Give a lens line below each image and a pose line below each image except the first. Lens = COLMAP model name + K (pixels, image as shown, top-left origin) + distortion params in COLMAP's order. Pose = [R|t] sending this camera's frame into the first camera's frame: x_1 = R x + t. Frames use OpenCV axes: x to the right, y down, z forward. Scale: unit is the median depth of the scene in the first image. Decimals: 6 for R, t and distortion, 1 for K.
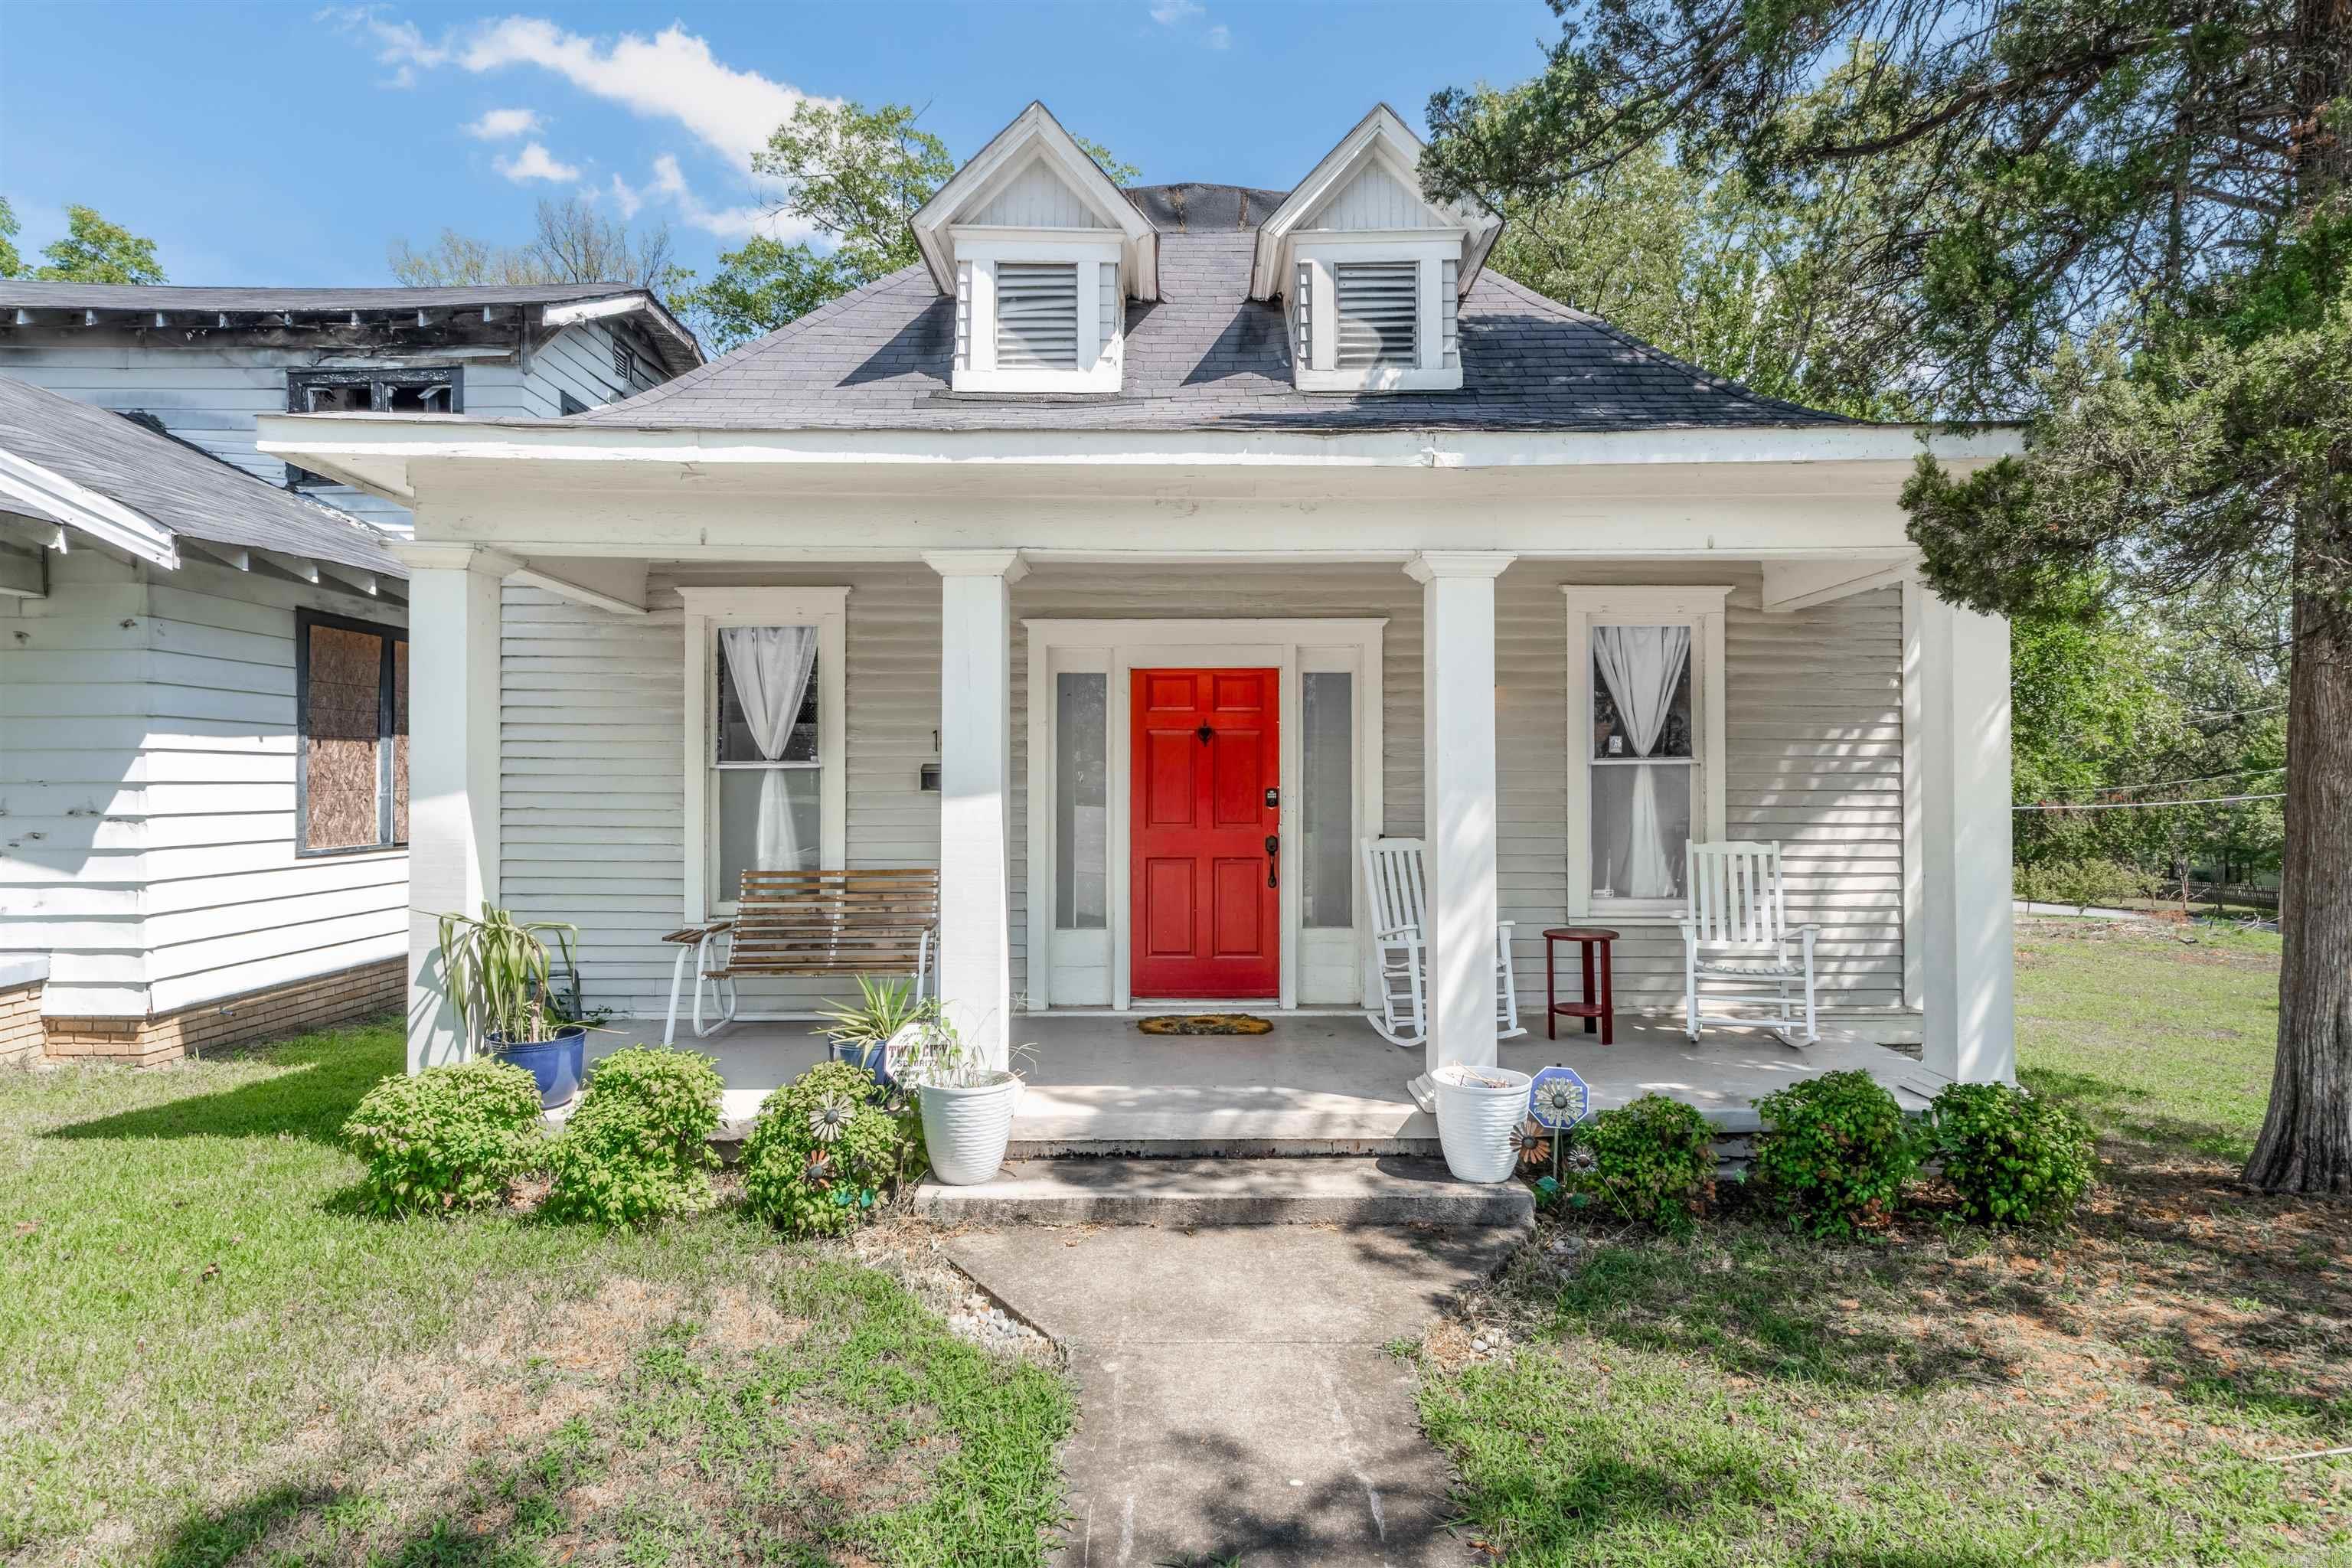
lens RADIAL K [[1357.9, 0, 1174.8], [0, 1357.9, 781.2], [0, 0, 1]] dist [0.002360, 0.000029]
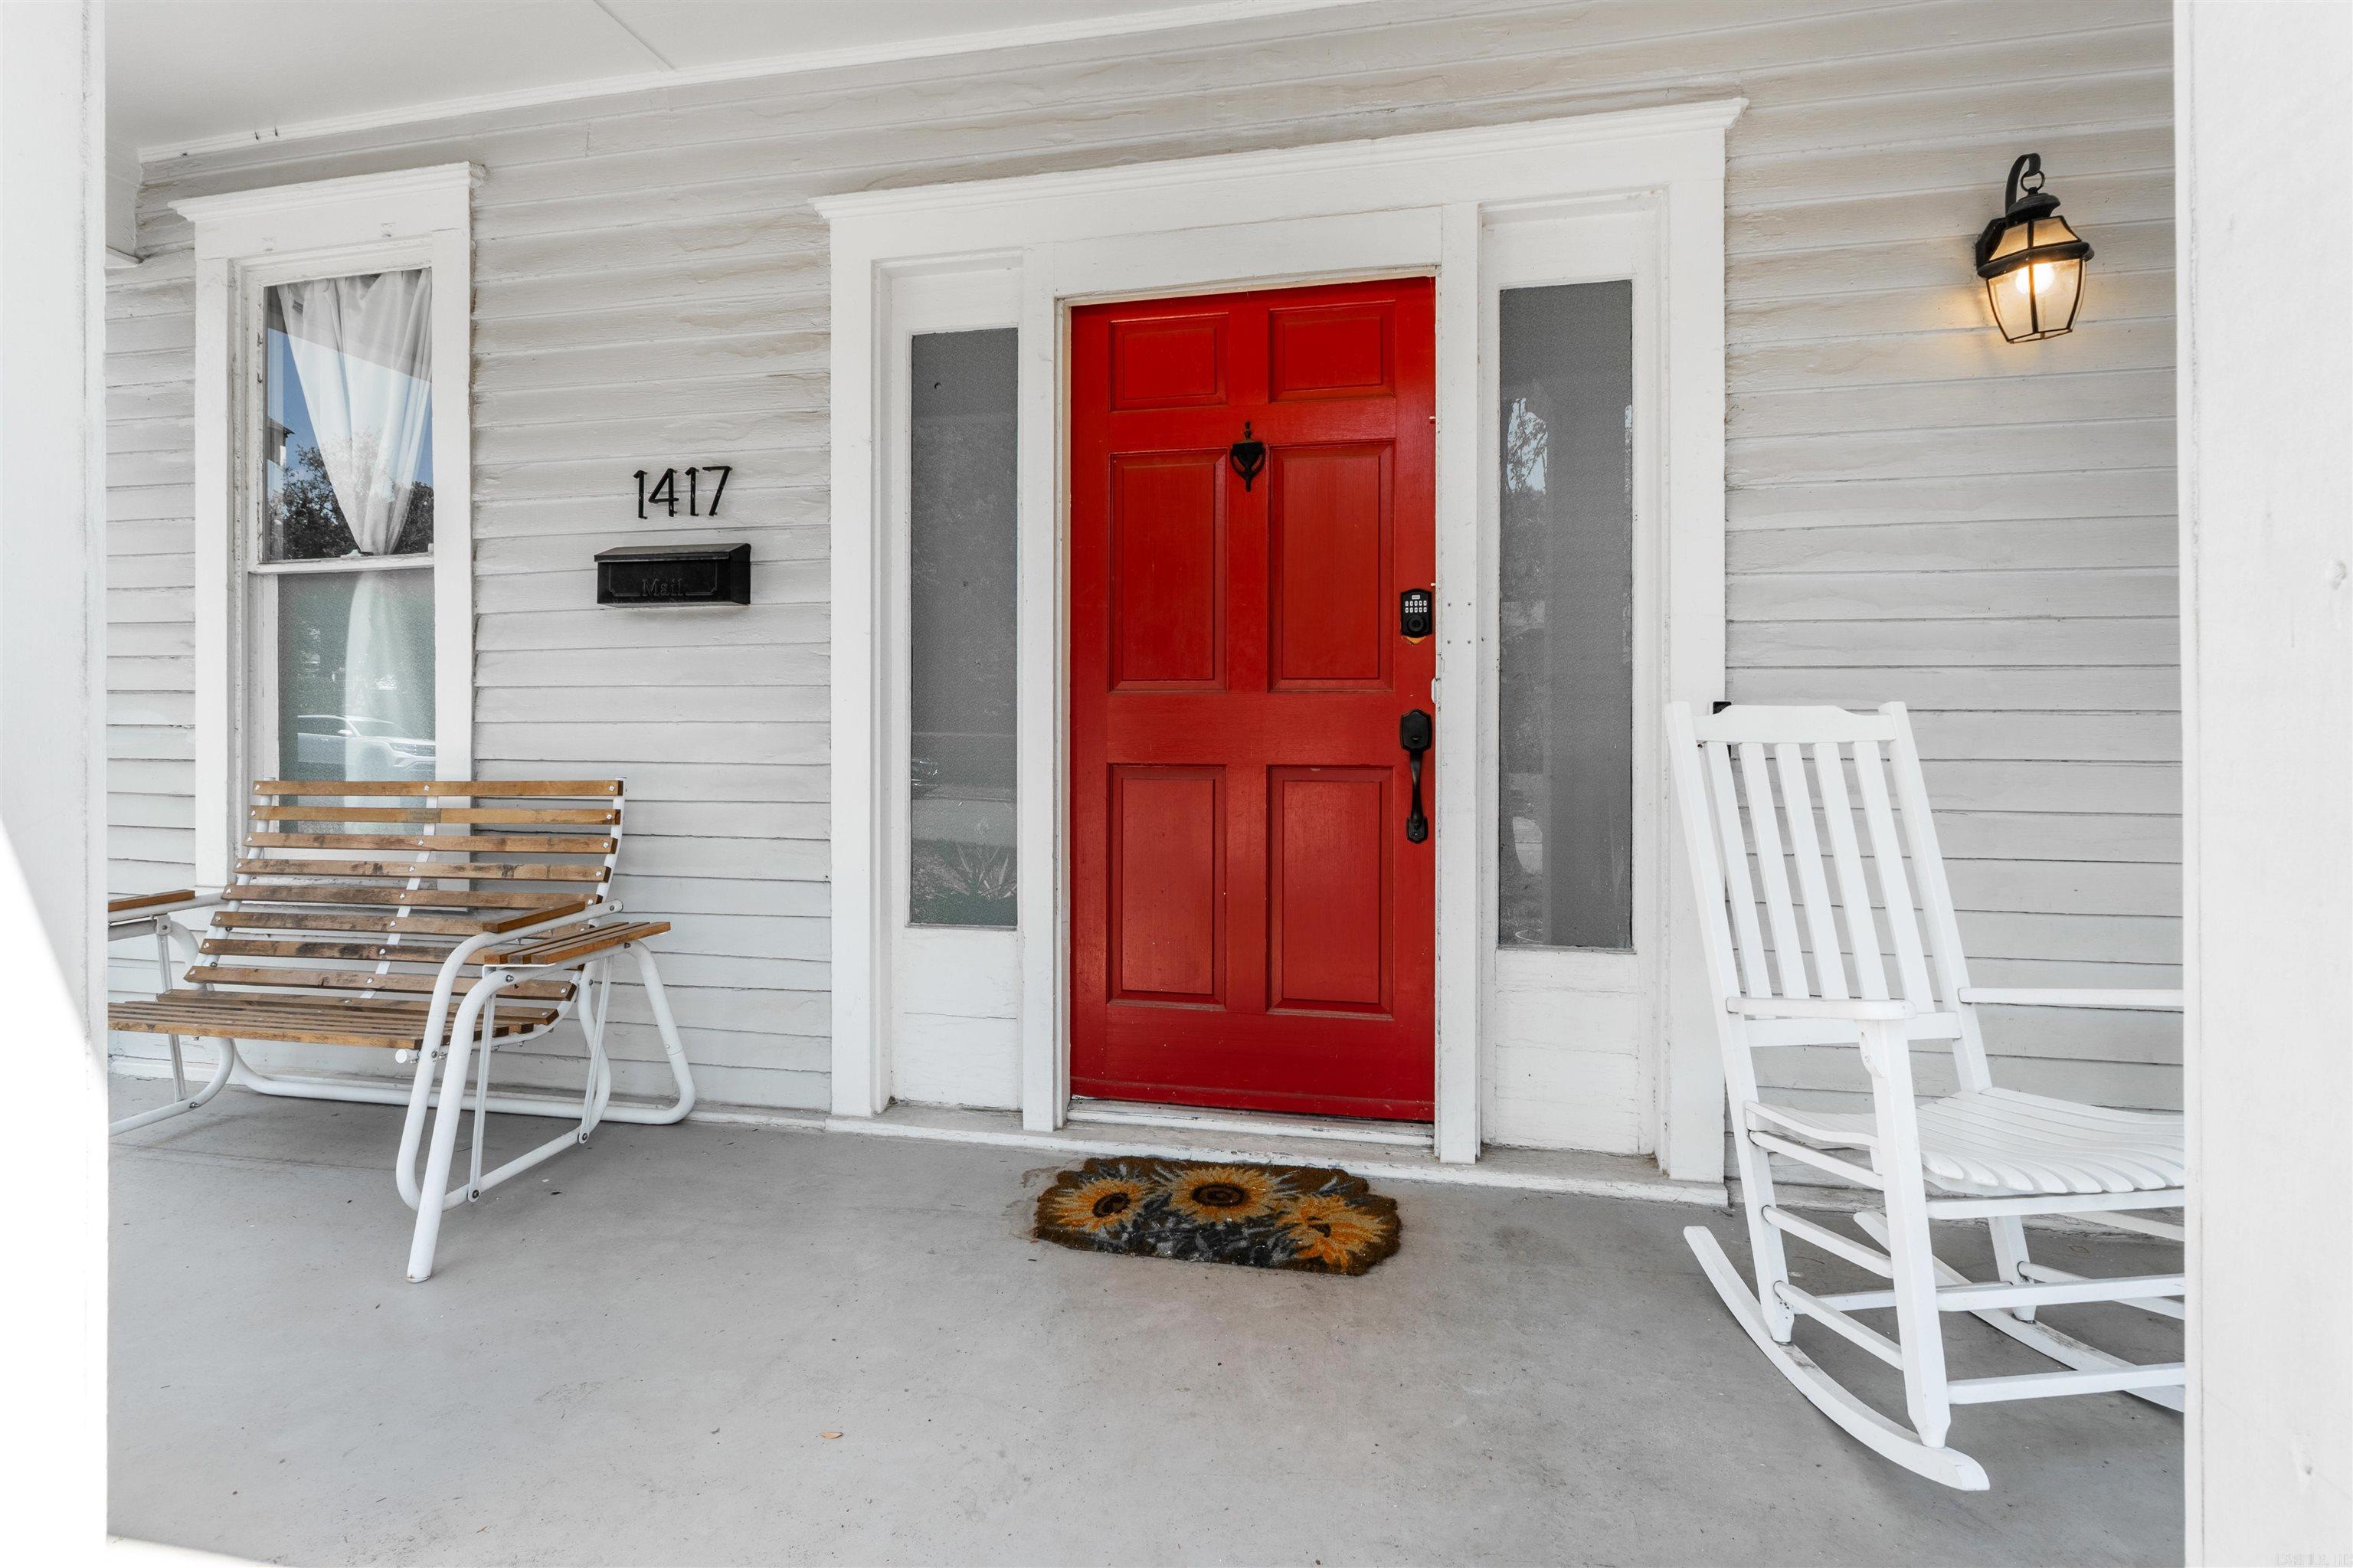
lens RADIAL K [[1151.5, 0, 1174.5], [0, 1151.5, 749.8], [0, 0, 1]] dist [-0.006782, -0.000101]
pose [[0.976897, 0.005612, -0.213636, 0.075170], [-0.005599, 0.999984, 0.000667, 0.052189], [0.213637, 0.000544, 0.976913, 0.665174]]
